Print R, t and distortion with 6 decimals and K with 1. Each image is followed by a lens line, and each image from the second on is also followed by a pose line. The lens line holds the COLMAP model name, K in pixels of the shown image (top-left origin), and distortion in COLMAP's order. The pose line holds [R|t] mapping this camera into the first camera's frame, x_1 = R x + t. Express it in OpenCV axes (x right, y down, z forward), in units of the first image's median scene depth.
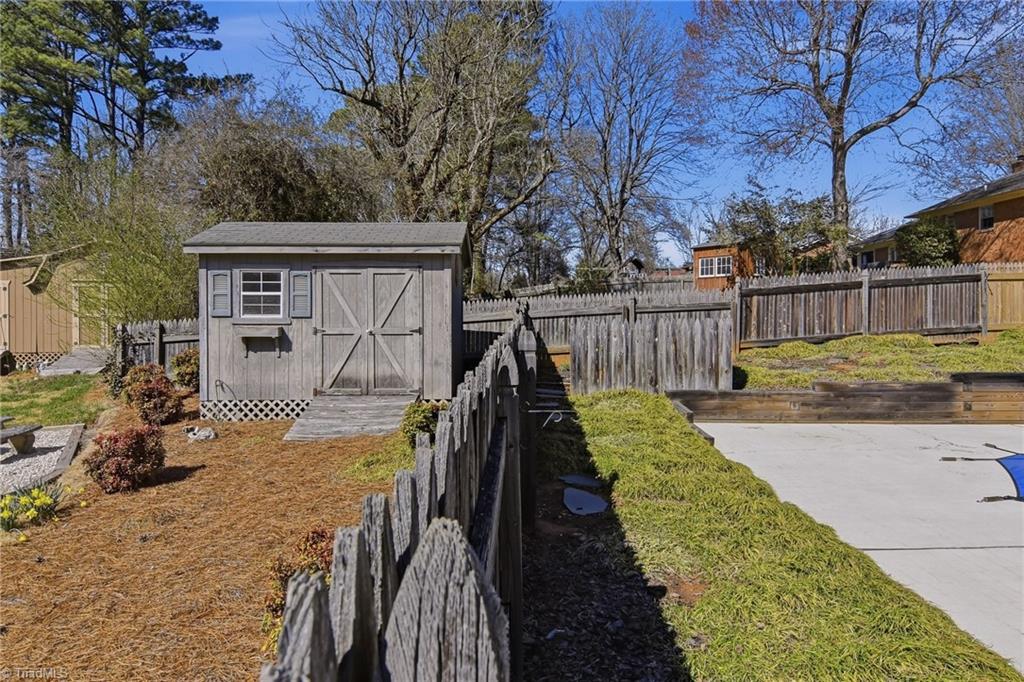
lens RADIAL K [[554.2, 0, 512.9], [0, 554.2, 312.9], [0, 0, 1]] dist [0.000488, -0.000078]
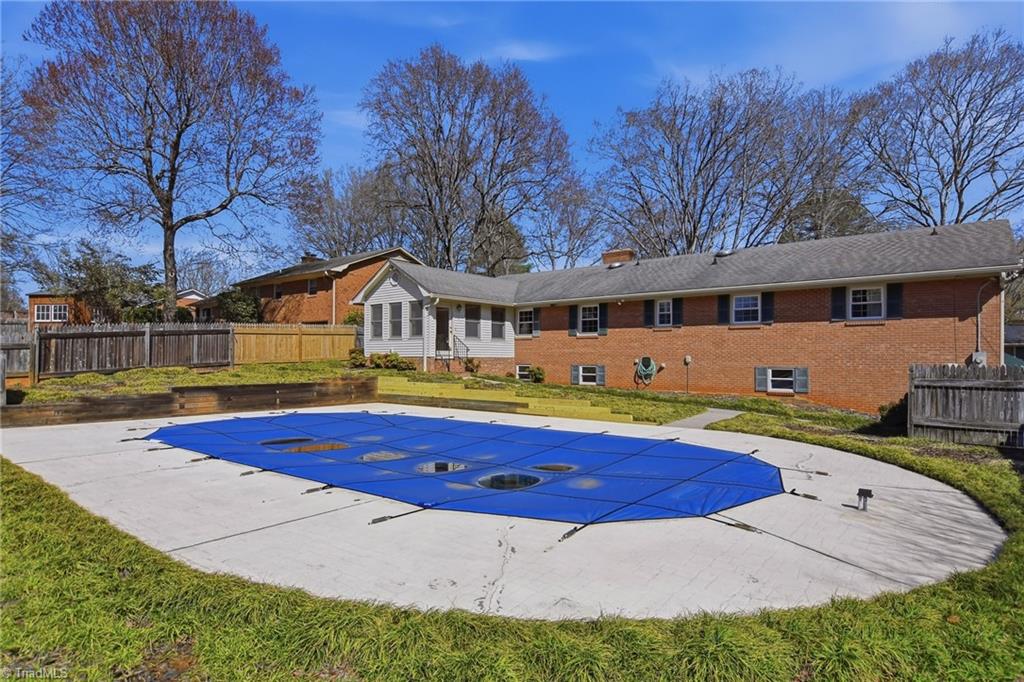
lens RADIAL K [[565.6, 0, 513.1], [0, 565.6, 356.9], [0, 0, 1]] dist [0.001573, -0.020827]
pose [[0.605378, 0.004117, 0.795928, 0.036682], [0.000081, 0.999986, -0.005235, 0.018699], [-0.795938, 0.003234, 0.605369, -0.662280]]
